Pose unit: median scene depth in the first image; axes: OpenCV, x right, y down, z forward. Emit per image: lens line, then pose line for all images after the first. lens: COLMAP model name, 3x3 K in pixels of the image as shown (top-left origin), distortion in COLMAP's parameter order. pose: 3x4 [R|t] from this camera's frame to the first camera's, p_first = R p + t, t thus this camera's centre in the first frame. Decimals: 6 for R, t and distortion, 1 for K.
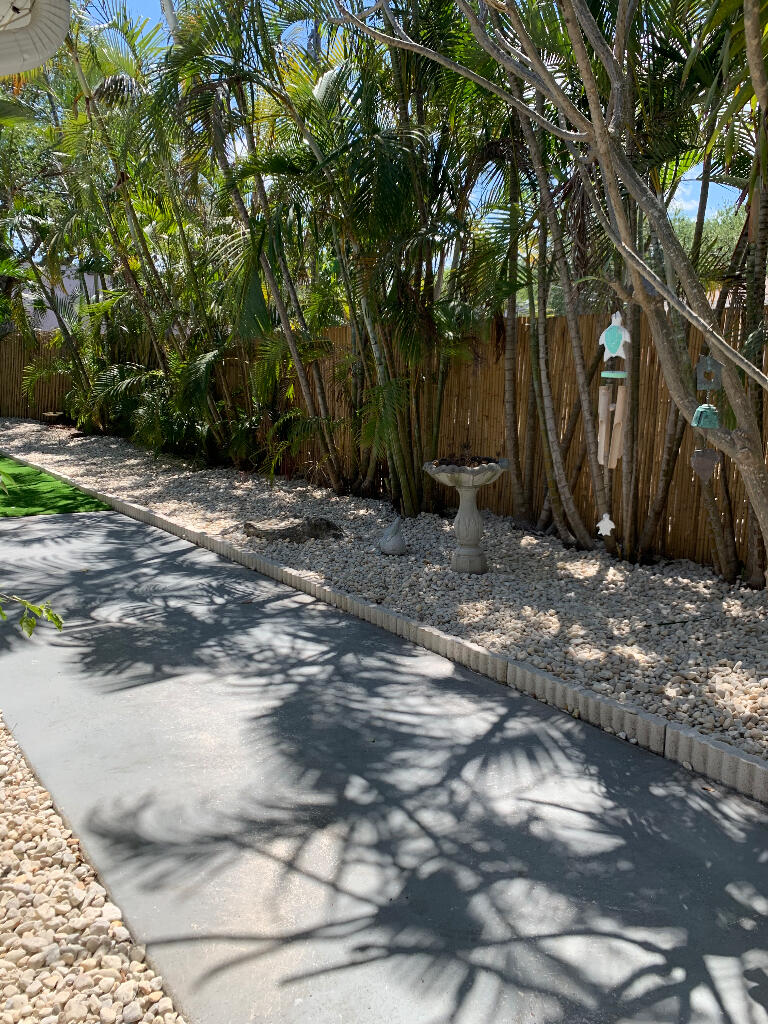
lens RADIAL K [[788.0, 0, 384.0], [0, 788.0, 512.0], [0, 0, 1]] dist [0.040673, -0.003839]
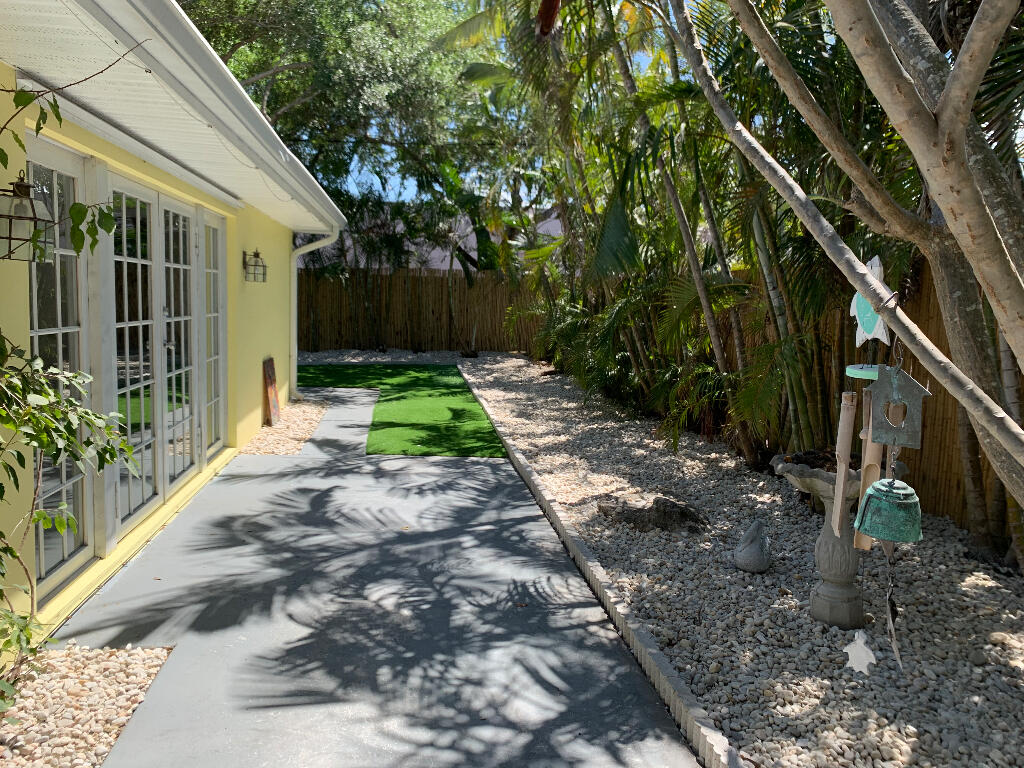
lens RADIAL K [[788.0, 0, 512.0], [0, 788.0, 384.0], [0, 0, 1]] dist [0.040673, -0.003839]
pose [[0.868883, 0.059486, -0.491431, 0.166308], [-0.097445, 0.993882, -0.051982, -0.056136], [0.485332, 0.093054, 0.869364, 0.207154]]
